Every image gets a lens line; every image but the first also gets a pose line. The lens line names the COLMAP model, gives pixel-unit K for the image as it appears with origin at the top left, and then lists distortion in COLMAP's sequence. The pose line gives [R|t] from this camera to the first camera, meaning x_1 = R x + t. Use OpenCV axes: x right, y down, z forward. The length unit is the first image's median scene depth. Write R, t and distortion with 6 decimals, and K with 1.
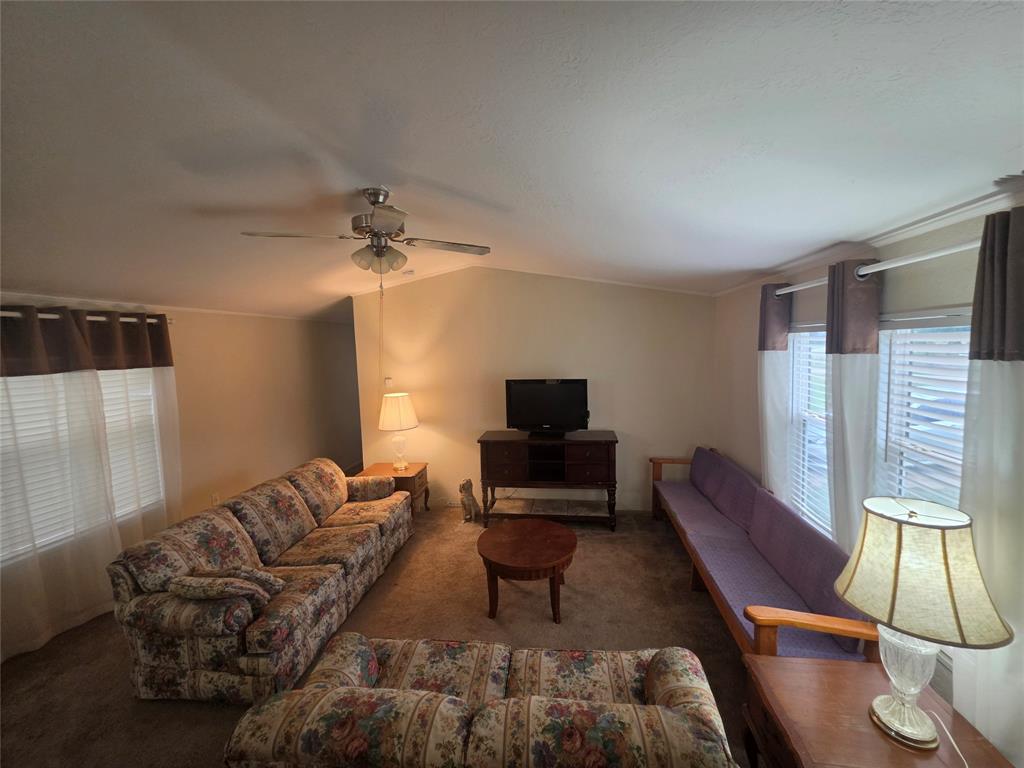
lens RADIAL K [[417.5, 0, 525.6], [0, 417.5, 382.3], [0, 0, 1]] dist [-0.001647, 0.000018]
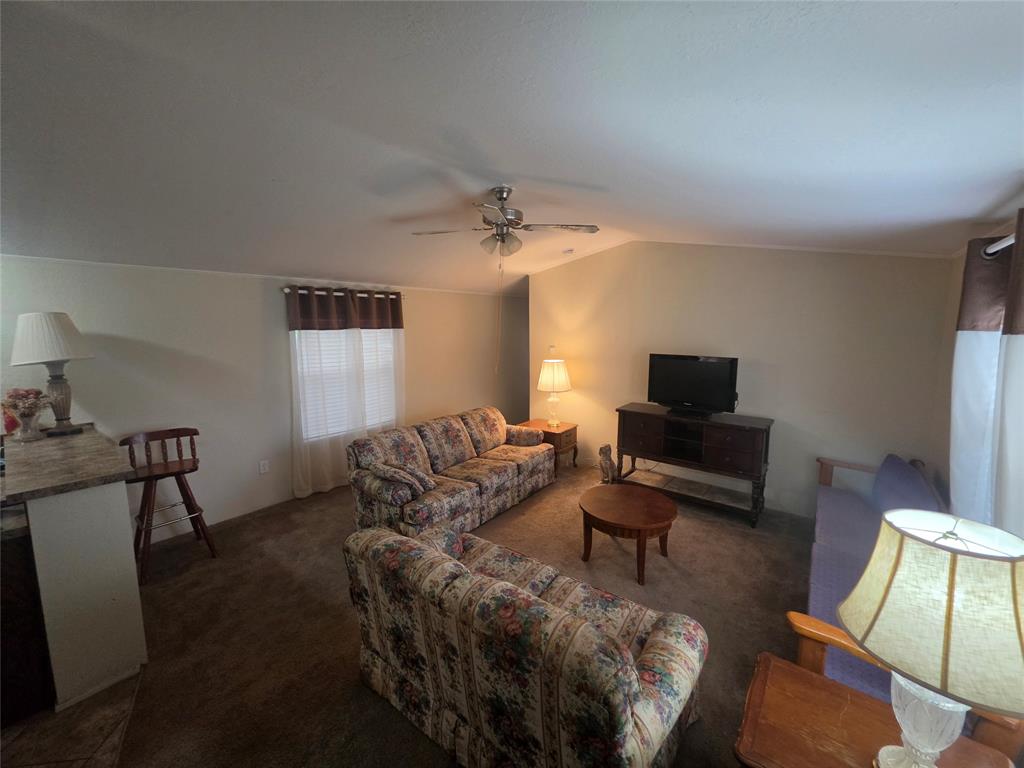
lens RADIAL K [[417.5, 0, 525.6], [0, 417.5, 382.3], [0, 0, 1]] dist [-0.001647, 0.000018]
pose [[0.858734, 0.095882, -0.503372, 0.301732], [-0.067878, 0.994966, 0.073722, 0.012908], [0.507907, -0.029140, 0.860919, -0.036228]]
